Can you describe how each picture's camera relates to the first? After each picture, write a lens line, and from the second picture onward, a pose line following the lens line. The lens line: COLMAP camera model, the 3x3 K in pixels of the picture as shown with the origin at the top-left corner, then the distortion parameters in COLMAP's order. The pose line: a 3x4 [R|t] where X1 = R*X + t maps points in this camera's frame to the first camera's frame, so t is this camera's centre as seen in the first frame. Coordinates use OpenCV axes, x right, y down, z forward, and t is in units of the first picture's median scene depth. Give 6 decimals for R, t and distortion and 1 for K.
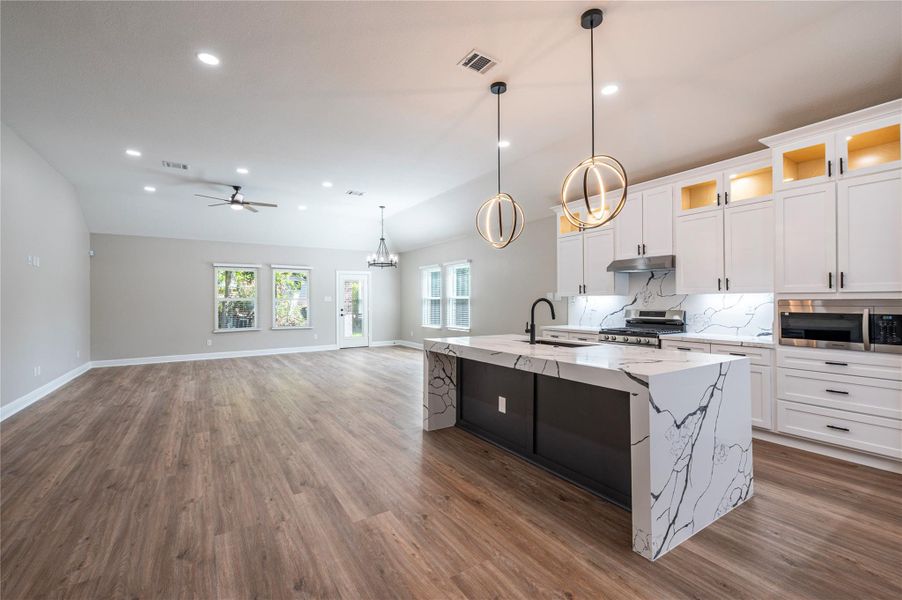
lens RADIAL K [[387.2, 0, 452.1], [0, 387.2, 297.9], [0, 0, 1]] dist [-0.000232, 0.000054]
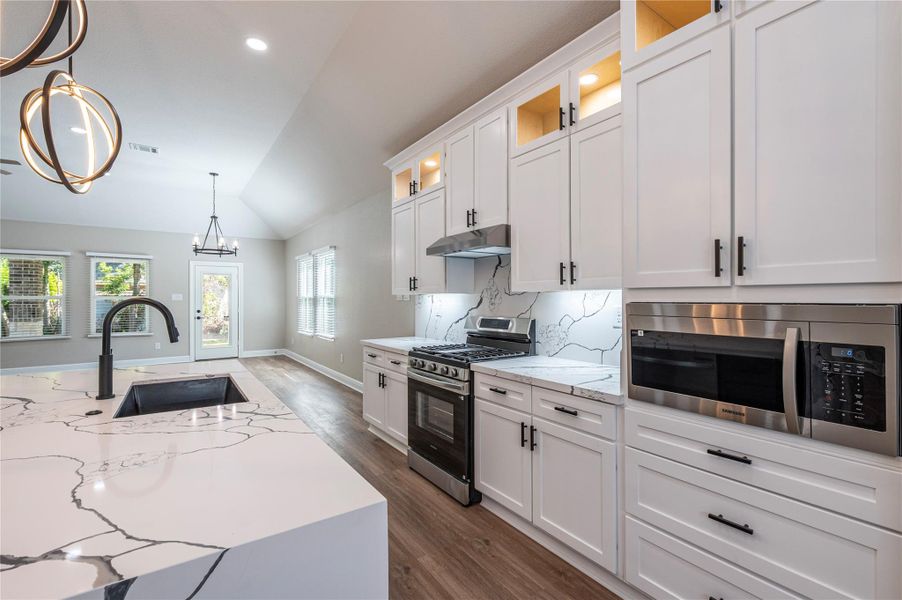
lens RADIAL K [[400.2, 0, 451.9], [0, 400.2, 297.2], [0, 0, 1]] dist [0.001120, 0.000152]
pose [[0.999419, 0.003124, 0.033931, 0.487650], [-0.003178, 0.999994, 0.001517, -0.001479], [-0.033926, -0.001624, 0.999423, 0.415314]]
